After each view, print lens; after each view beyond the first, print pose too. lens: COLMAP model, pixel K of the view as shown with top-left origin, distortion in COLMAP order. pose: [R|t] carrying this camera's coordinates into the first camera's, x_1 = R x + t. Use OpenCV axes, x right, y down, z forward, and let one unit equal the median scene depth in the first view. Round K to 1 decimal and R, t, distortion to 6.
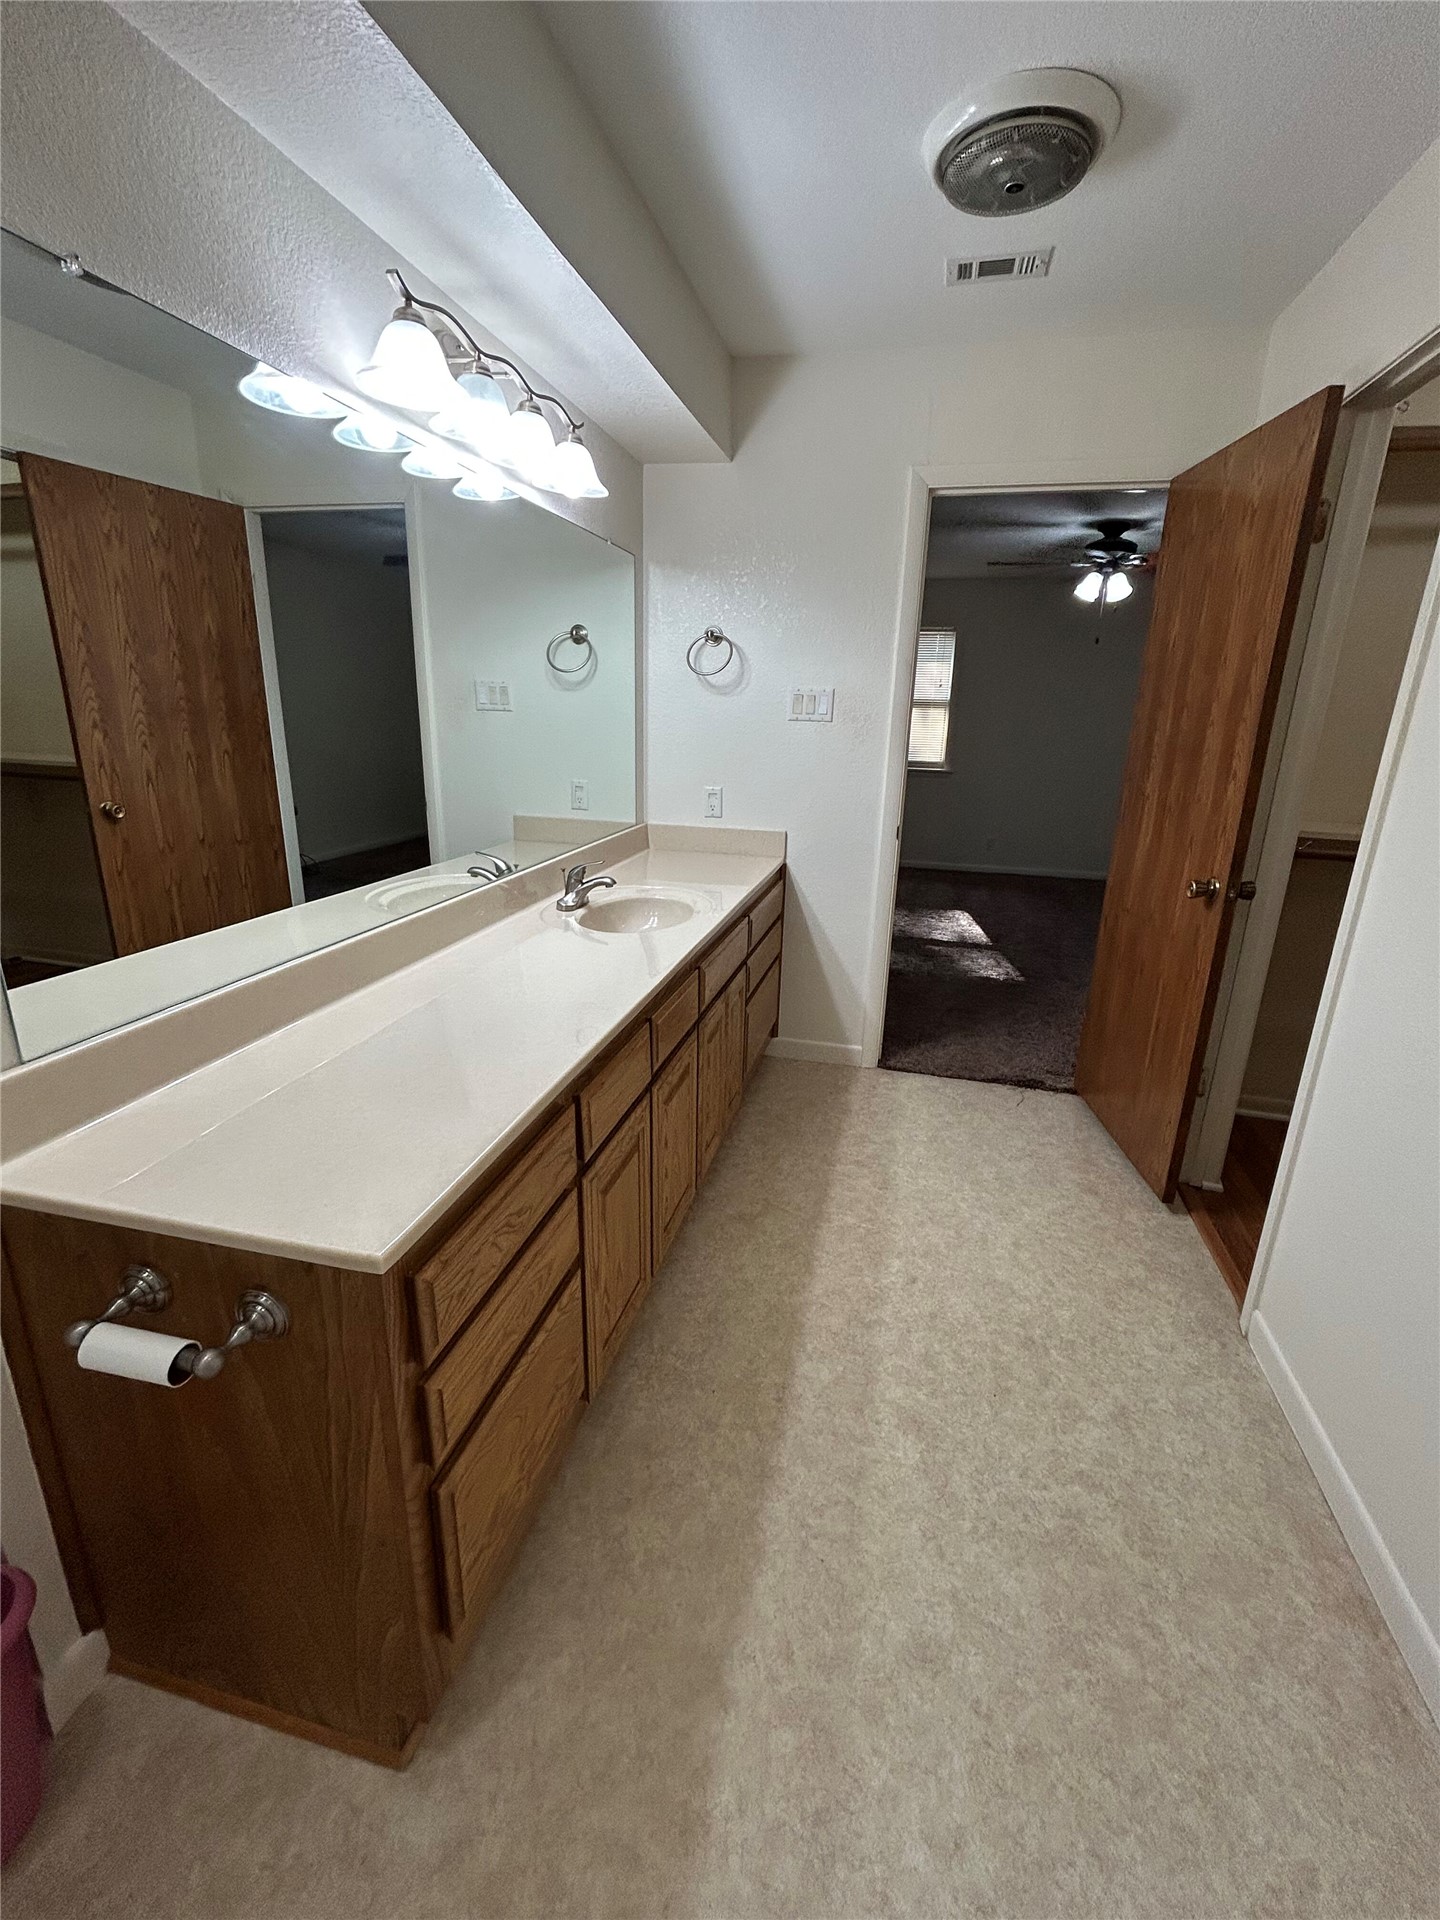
lens RADIAL K [[829.6, 0, 719.3], [0, 829.6, 966.3], [0, 0, 1]] dist [-0.000874, 0.001645]
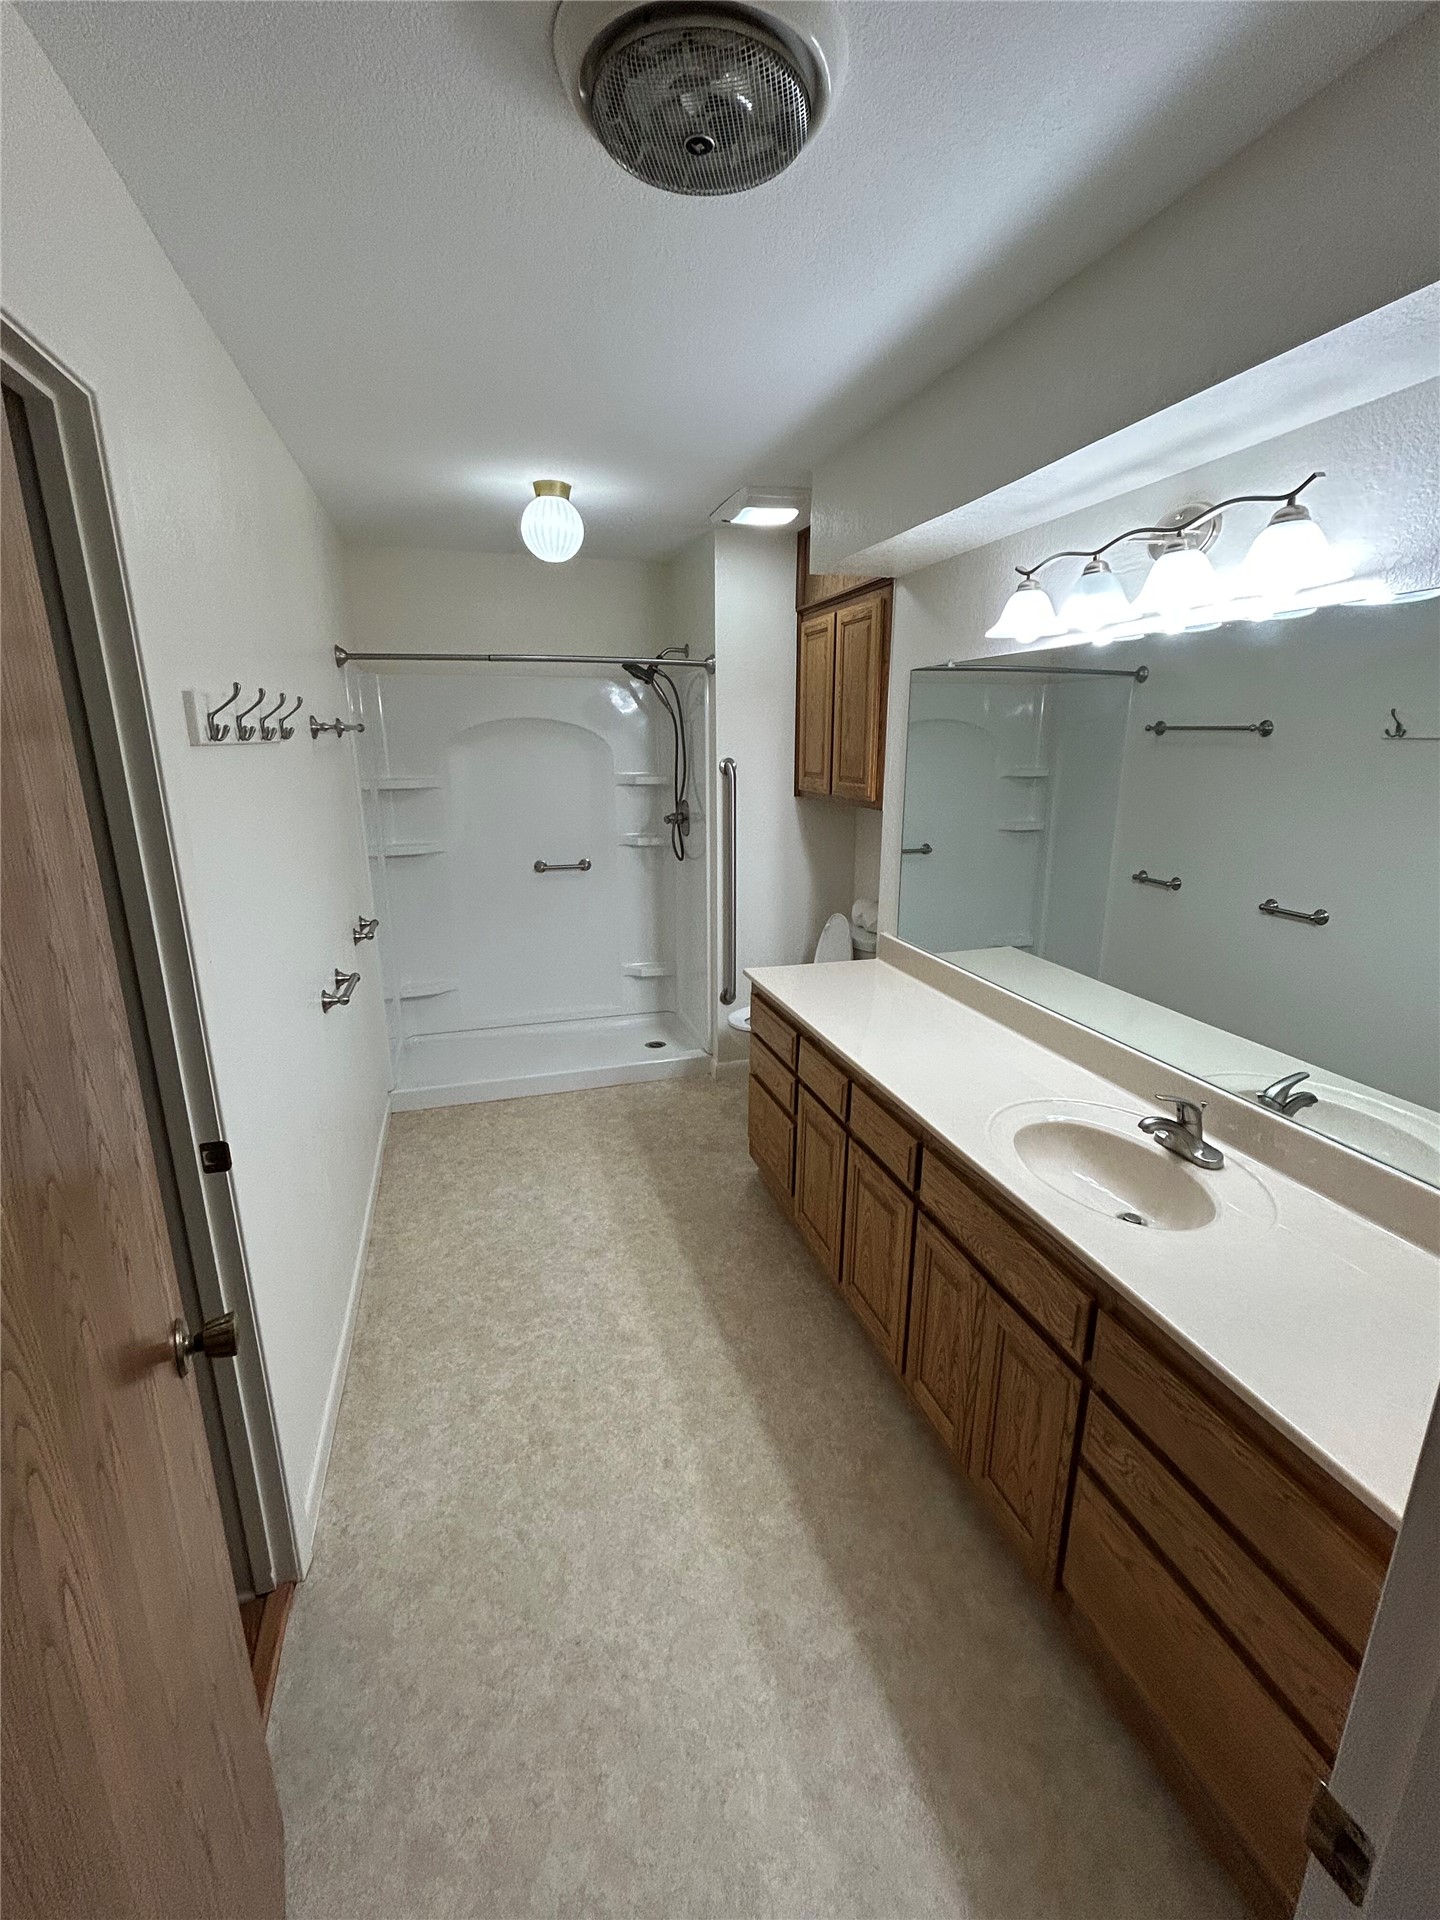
lens RADIAL K [[829.6, 0, 721.8], [0, 829.6, 958.4], [0, 0, 1]] dist [-0.000874, 0.001645]
pose [[-0.861431, 0.104662, -0.496973, 0.661796], [-0.173709, 0.858800, 0.481962, -0.639344], [0.477244, 0.501506, -0.721616, 1.607986]]
